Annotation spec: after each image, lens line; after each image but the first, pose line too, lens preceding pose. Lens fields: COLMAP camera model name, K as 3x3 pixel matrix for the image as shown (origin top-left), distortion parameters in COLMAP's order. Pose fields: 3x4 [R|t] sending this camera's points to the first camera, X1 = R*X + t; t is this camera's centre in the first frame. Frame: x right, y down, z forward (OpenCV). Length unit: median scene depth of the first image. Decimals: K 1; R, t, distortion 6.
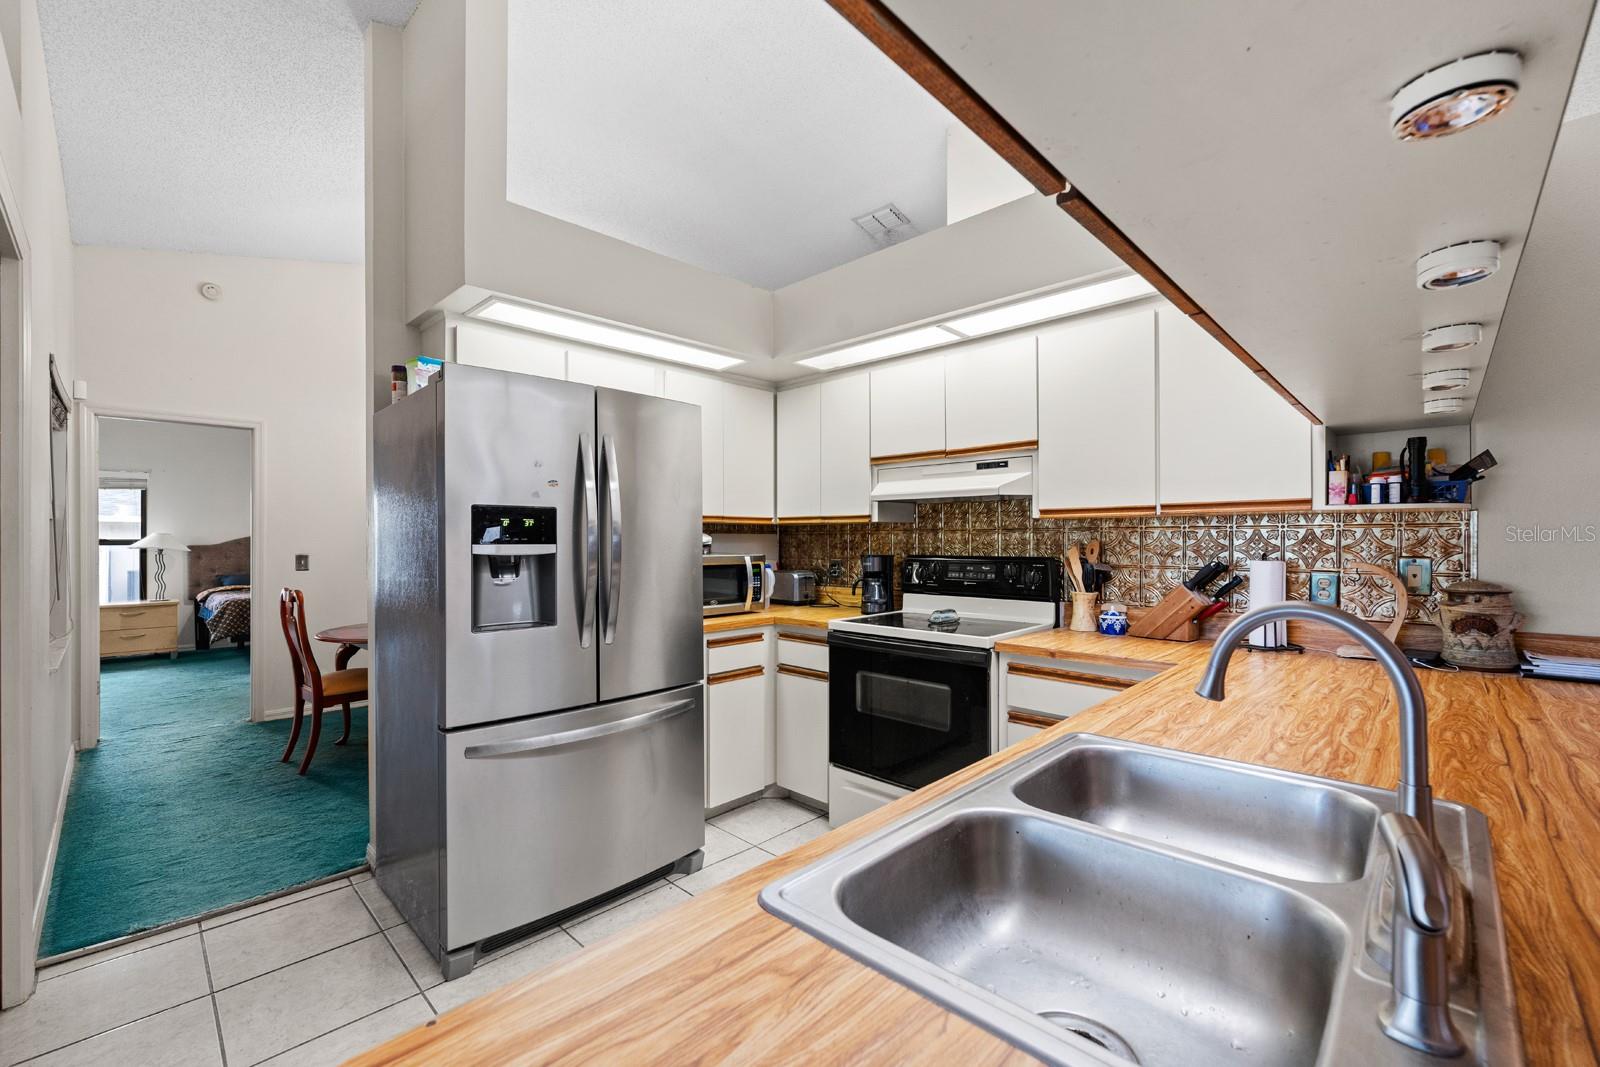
lens RADIAL K [[663.6, 0, 803.0], [0, 663.6, 539.7], [0, 0, 1]] dist [-0.002498, -0.000887]
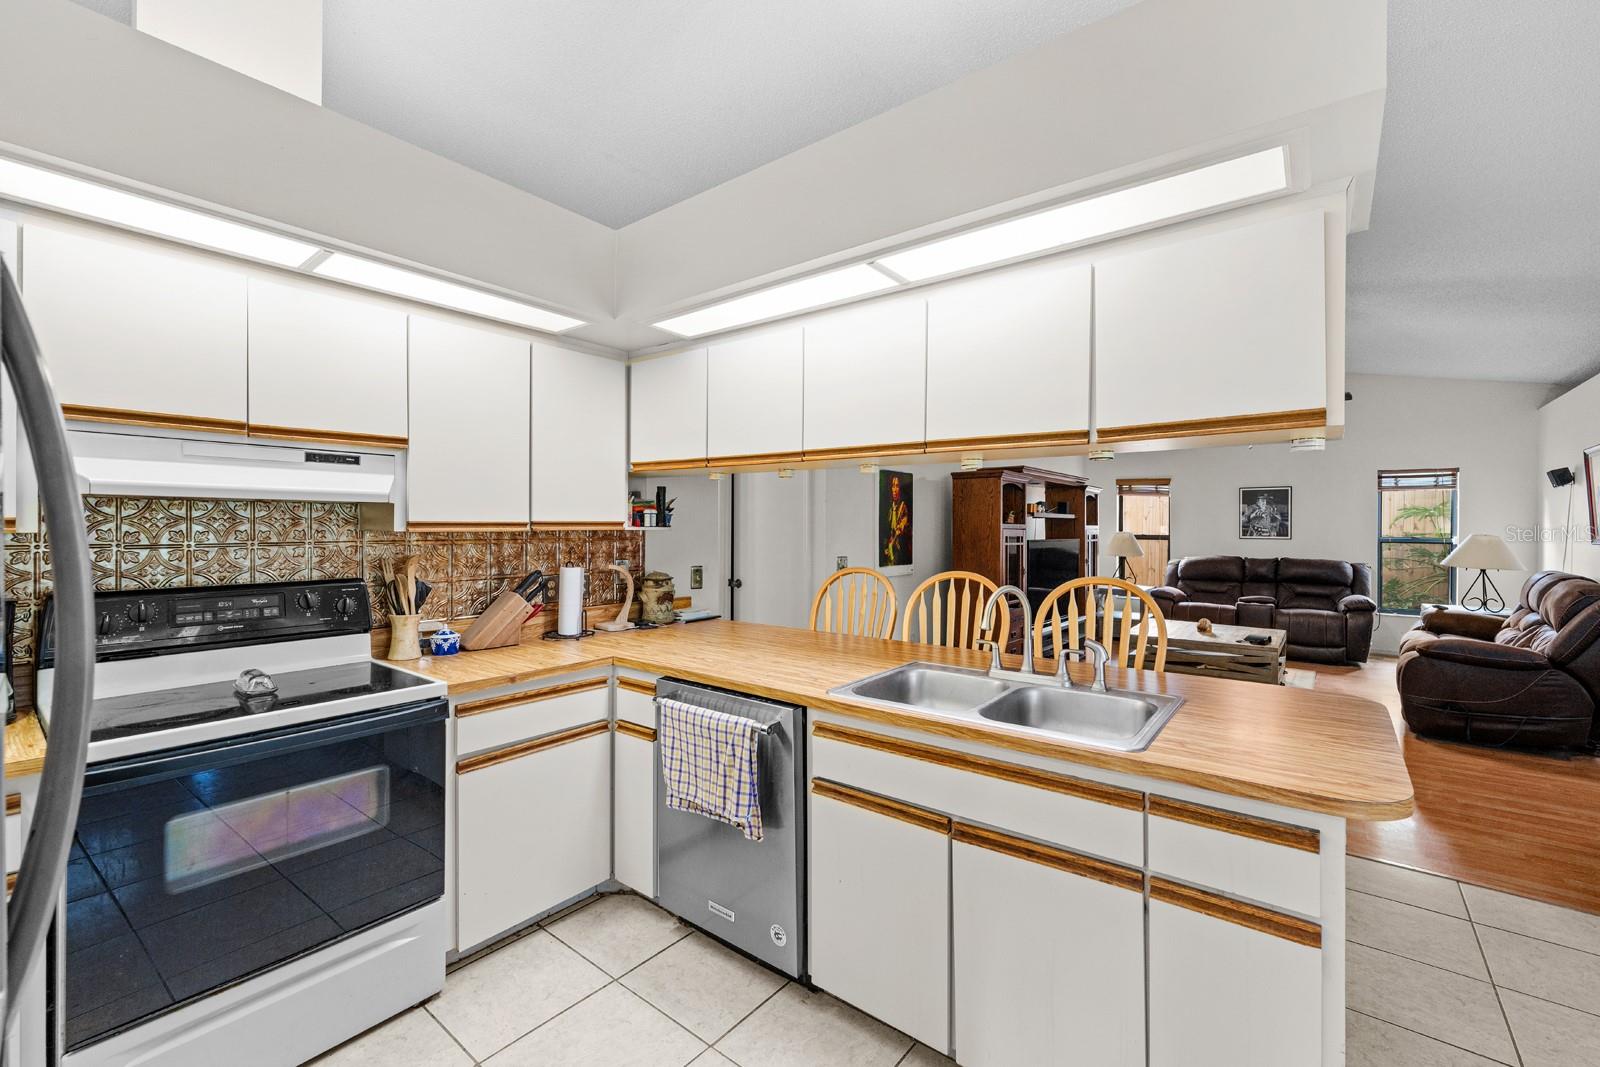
lens RADIAL K [[663.6, 0, 804.3], [0, 663.6, 525.8], [0, 0, 1]] dist [-0.002498, -0.000887]
pose [[-0.097082, 0.002266, 0.995274, -0.530388], [-0.003128, 0.999992, -0.002582, -0.040036], [-0.995271, -0.003364, -0.097074, 0.587305]]
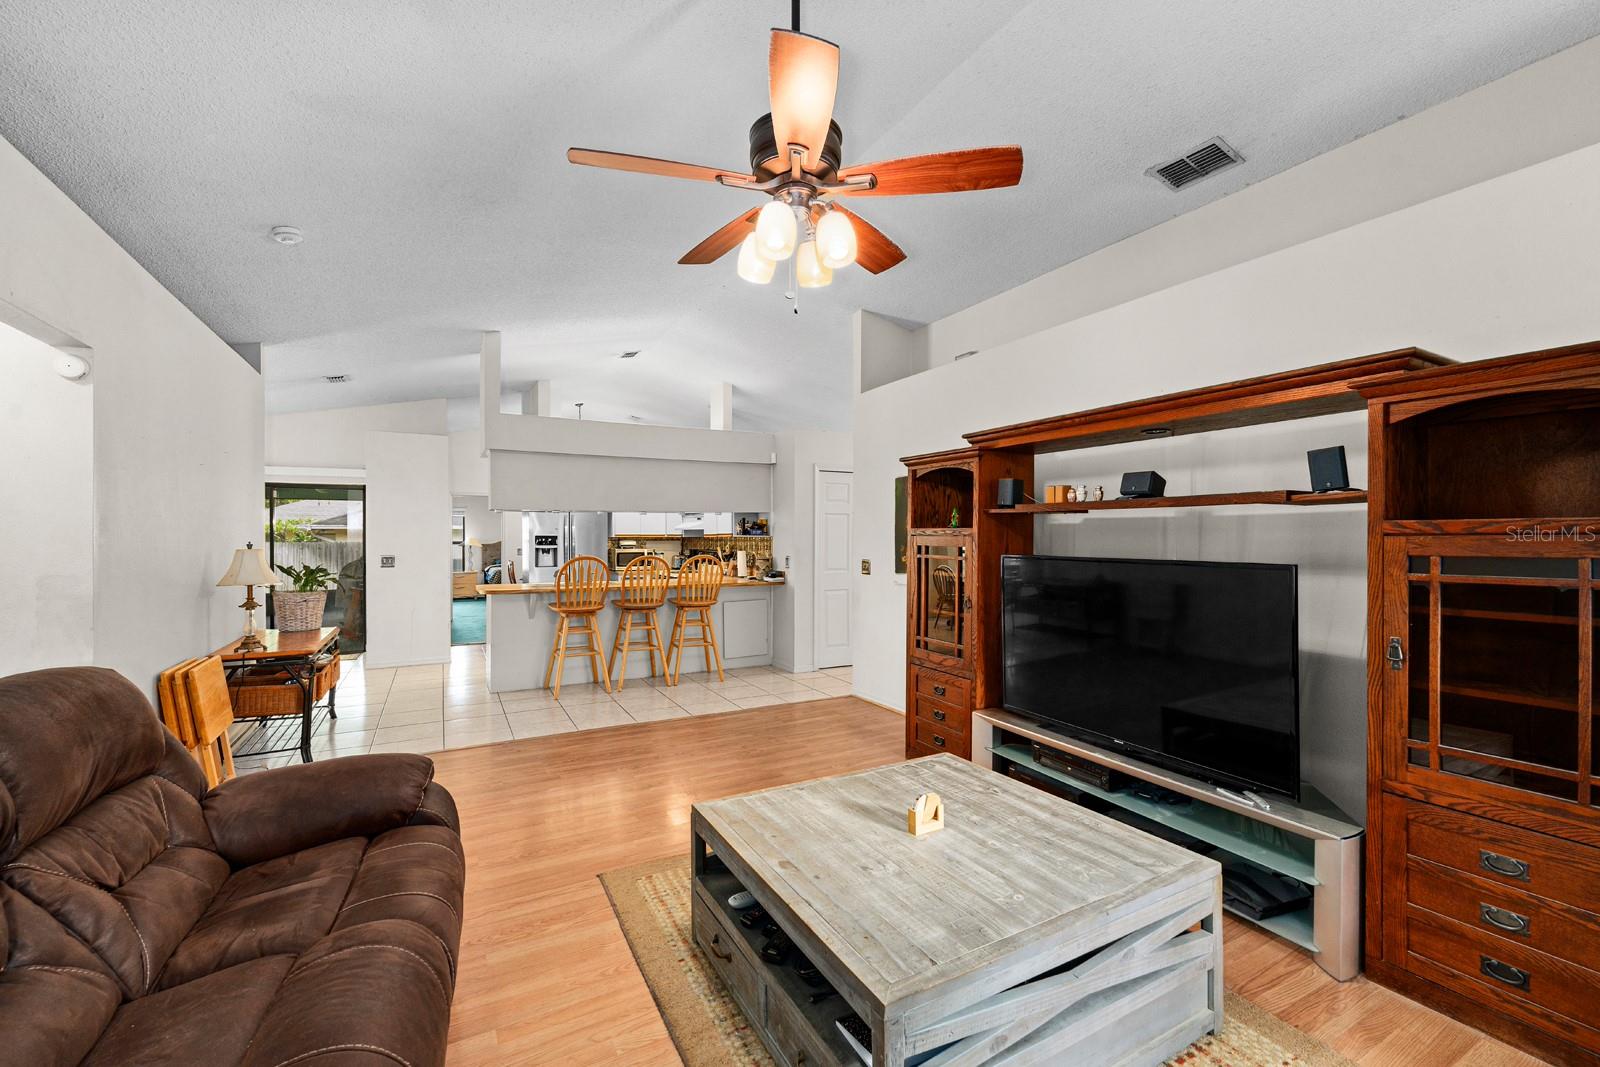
lens RADIAL K [[663.6, 0, 799.3], [0, 663.6, 541.1], [0, 0, 1]] dist [-0.002498, -0.000887]
pose [[0.953089, 0.003374, -0.302671, 1.792877], [-0.002389, 0.999991, 0.003626, -0.028919], [0.302680, -0.002733, 0.953088, -1.873594]]
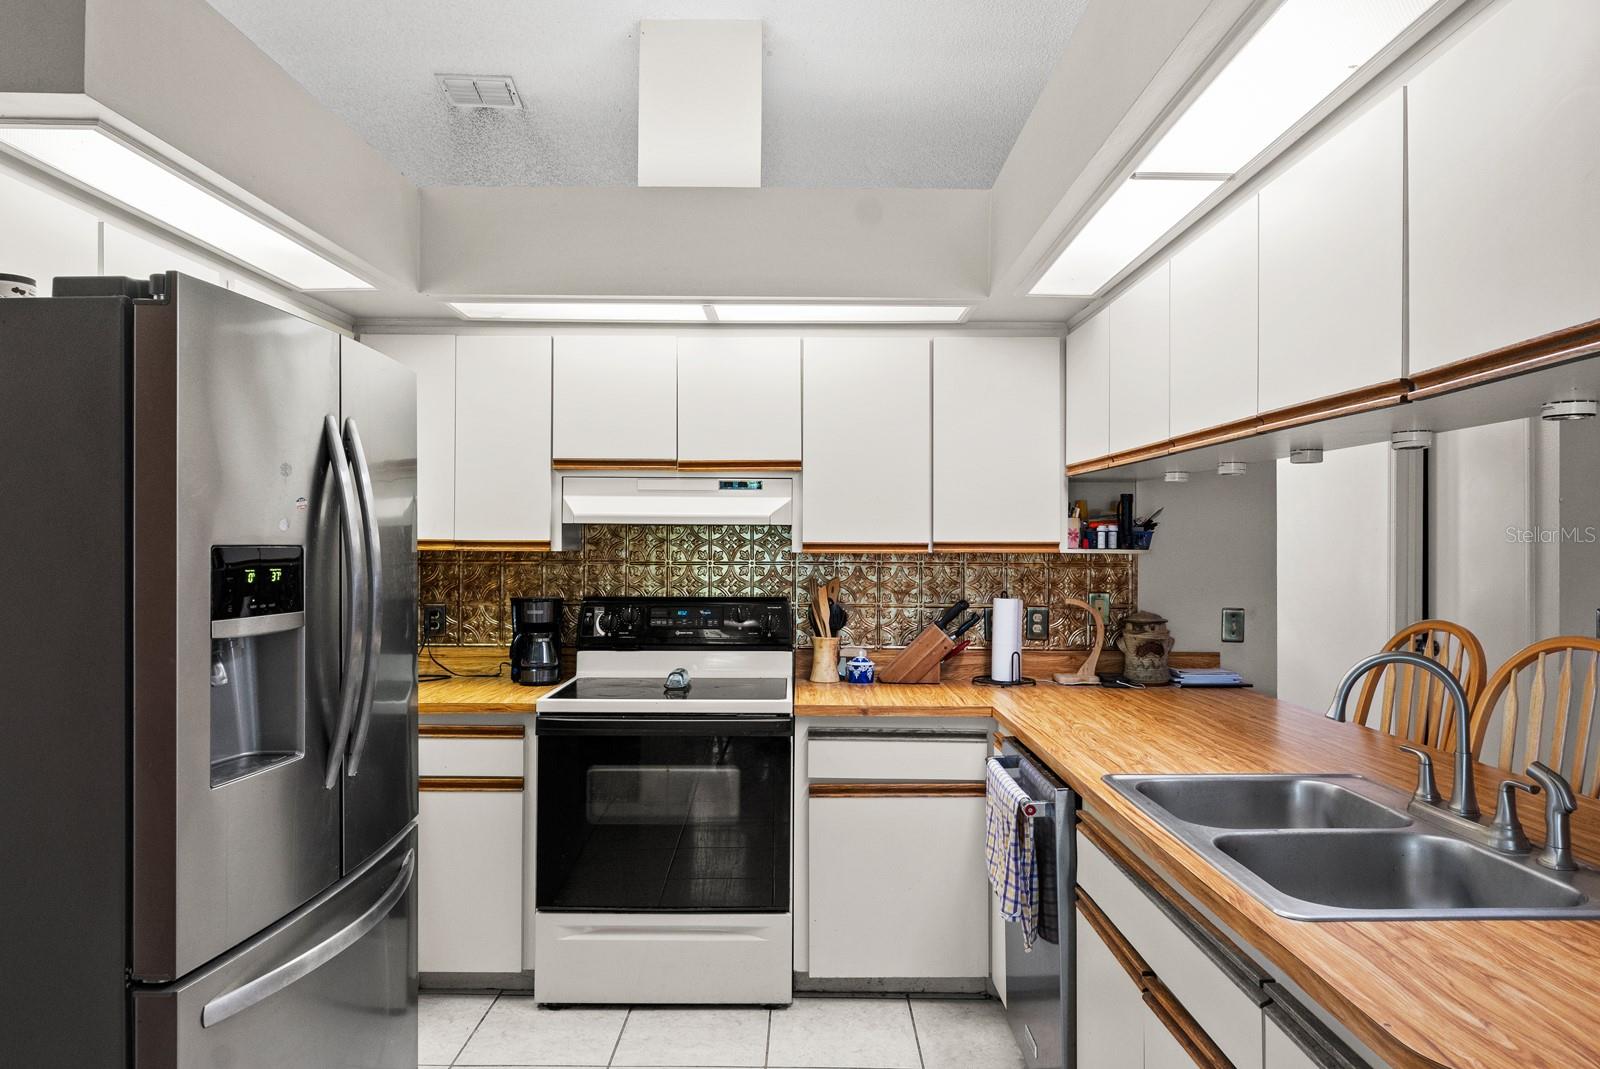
lens RADIAL K [[1014.2, 0, 807.9], [0, 1014.2, 533.8], [0, 0, 1]] dist [0.006356, -0.006013]
pose [[0.717478, 0.012915, 0.696461, -0.544042], [-0.005987, 0.999906, -0.012374, -0.041355], [-0.696555, 0.004708, 0.717488, 0.067603]]
